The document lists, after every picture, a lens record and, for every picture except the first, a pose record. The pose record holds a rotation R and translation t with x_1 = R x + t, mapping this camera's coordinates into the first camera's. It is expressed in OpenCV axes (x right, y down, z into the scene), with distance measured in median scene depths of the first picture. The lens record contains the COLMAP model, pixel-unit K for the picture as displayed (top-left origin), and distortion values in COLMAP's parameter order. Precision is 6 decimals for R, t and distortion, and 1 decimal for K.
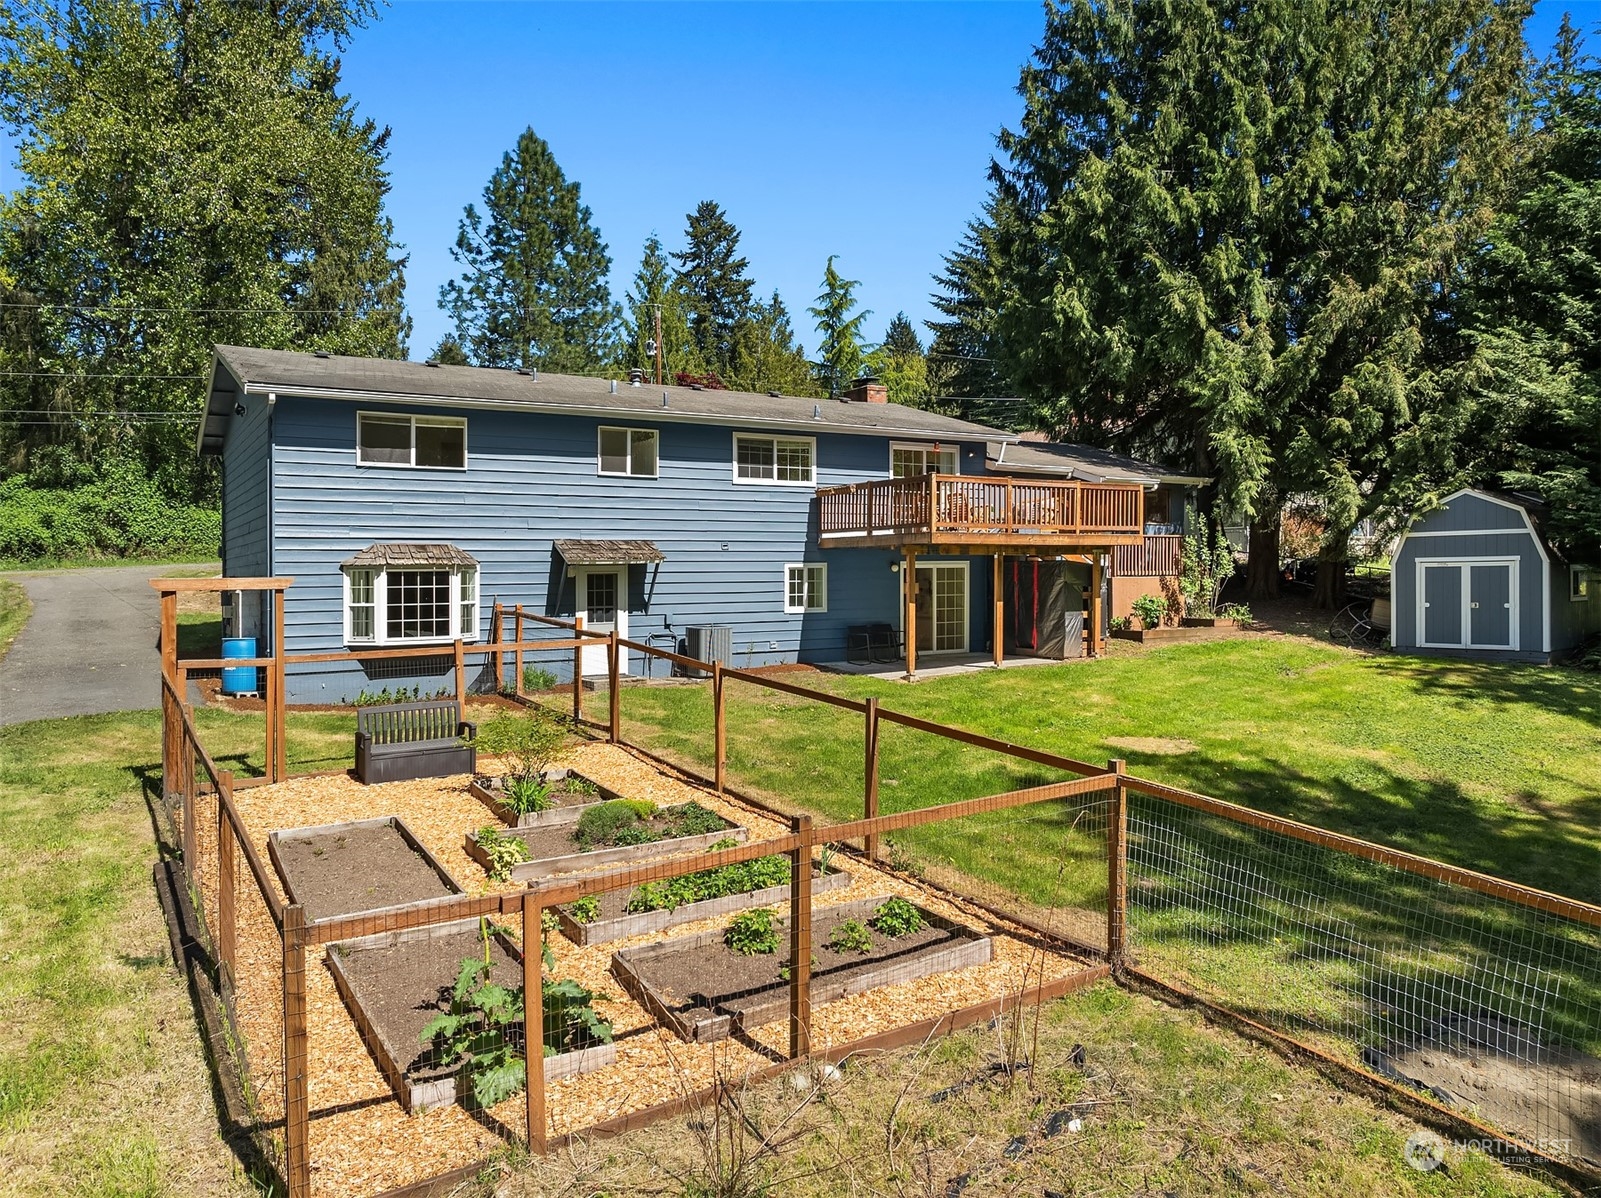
lens RADIAL K [[1117.6, 0, 804.7], [0, 1117.6, 592.4], [0, 0, 1]] dist [-0.017799, -0.008569]
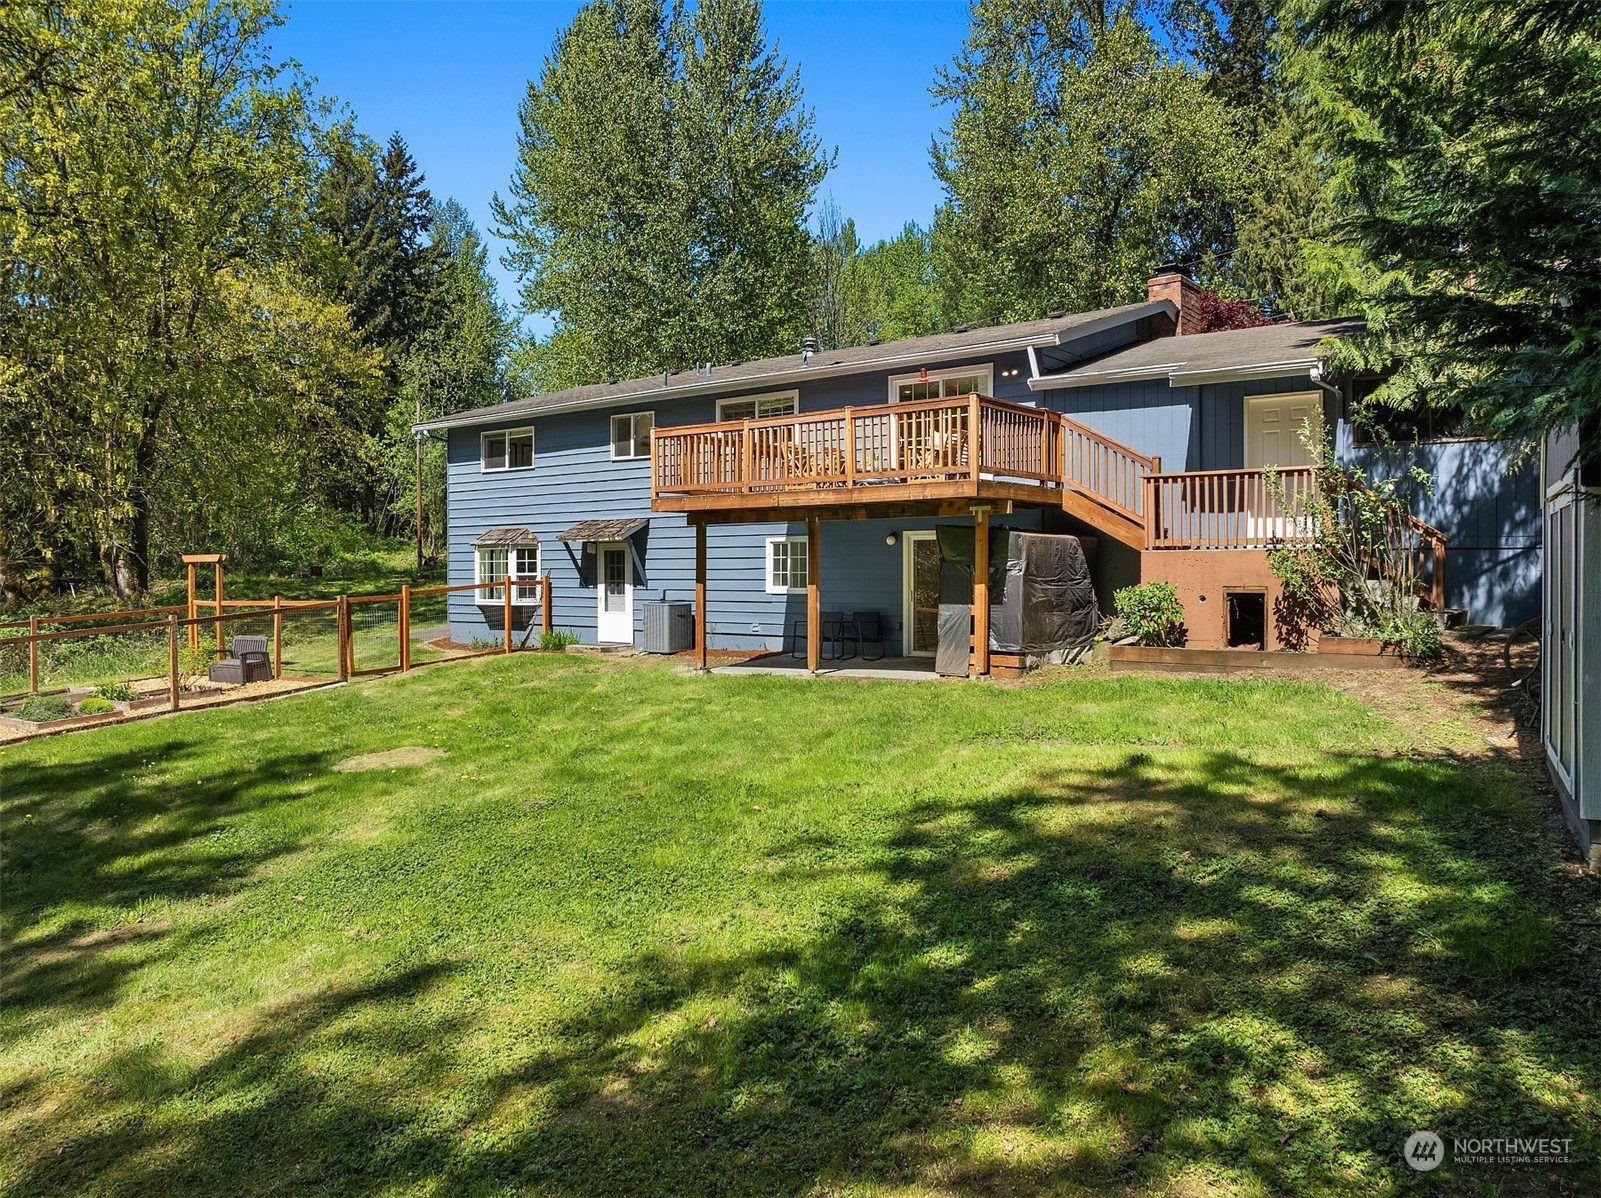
lens RADIAL K [[1117.6, 0, 799.0], [0, 1117.6, 584.8], [0, 0, 1]] dist [-0.017799, -0.008569]
pose [[0.352155, 0.025941, -0.935582, 0.766654], [-0.004438, 0.999651, 0.026047, -0.010367], [0.935931, -0.005020, 0.352147, 0.662774]]
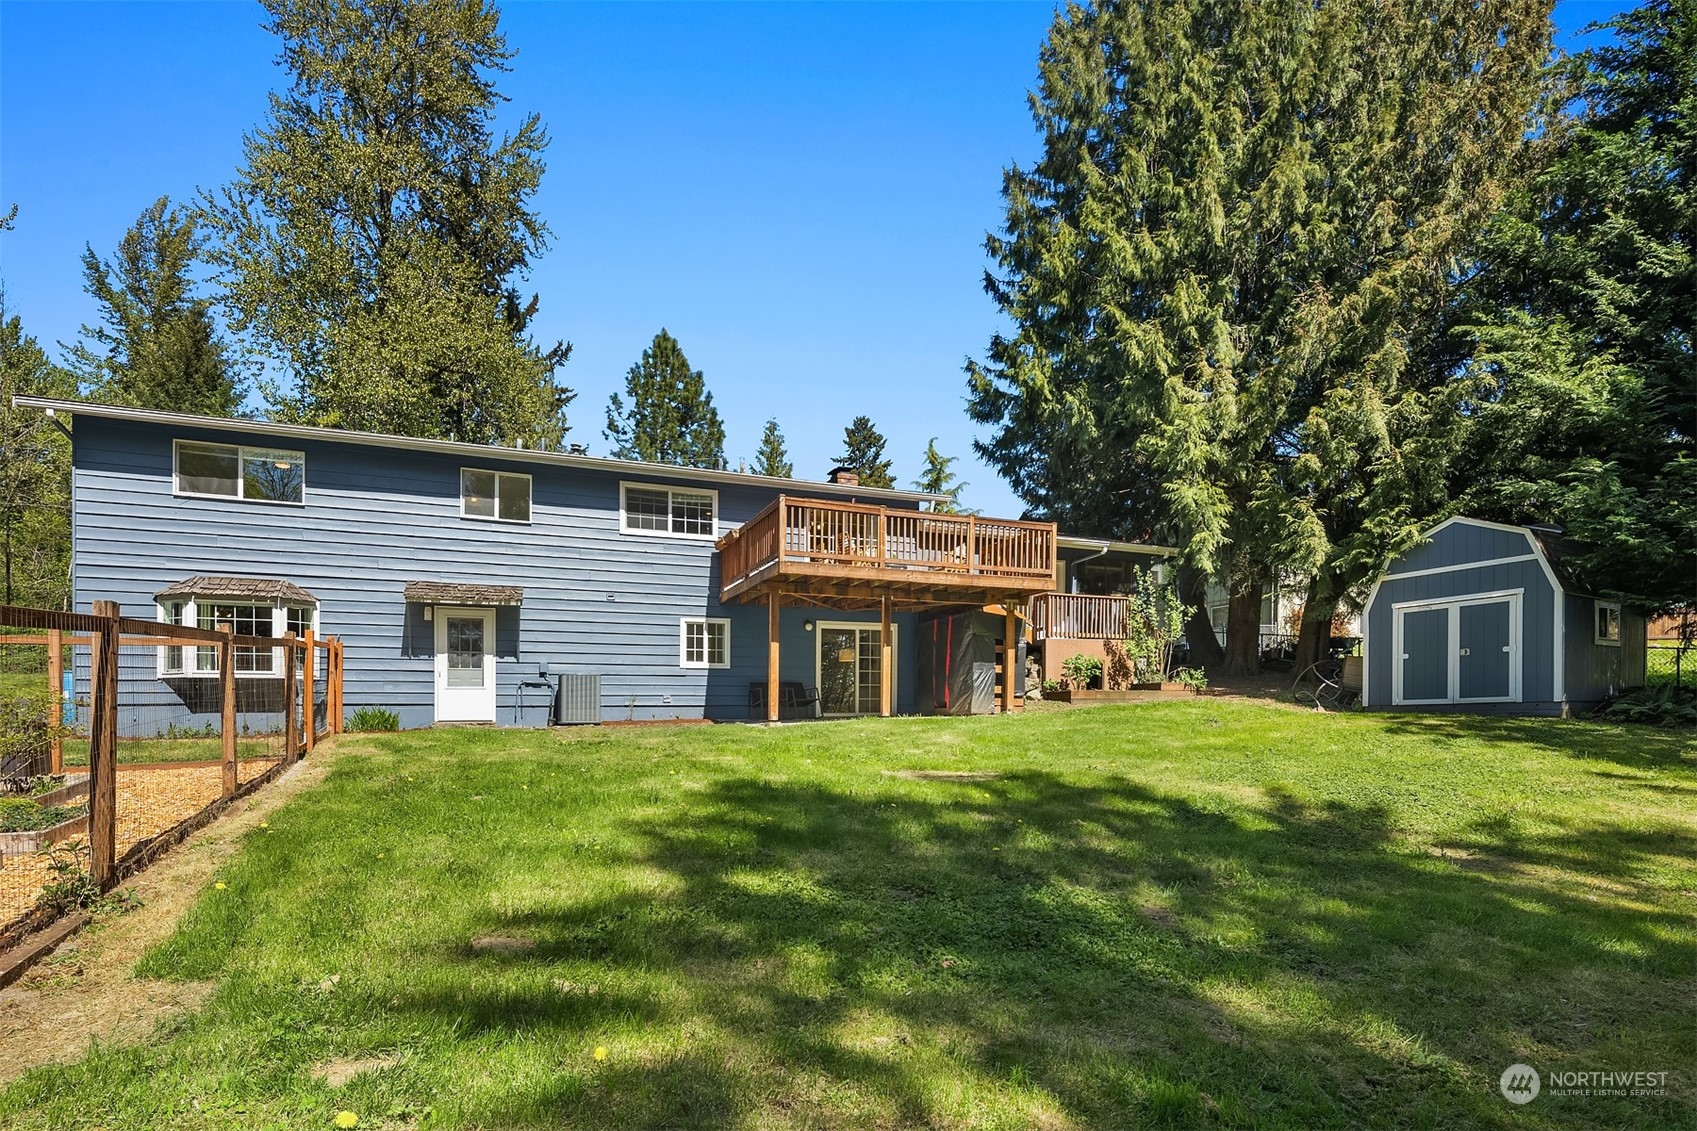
lens RADIAL K [[836.8, 0, 831.3], [0, 836.8, 745.7], [0, 0, 1]] dist [0.003415, -0.003555]
pose [[0.987411, 0.005207, -0.158090, 0.214148], [-0.002688, 0.999866, 0.016146, 0.069843], [0.158153, -0.015517, 0.987293, 0.272497]]
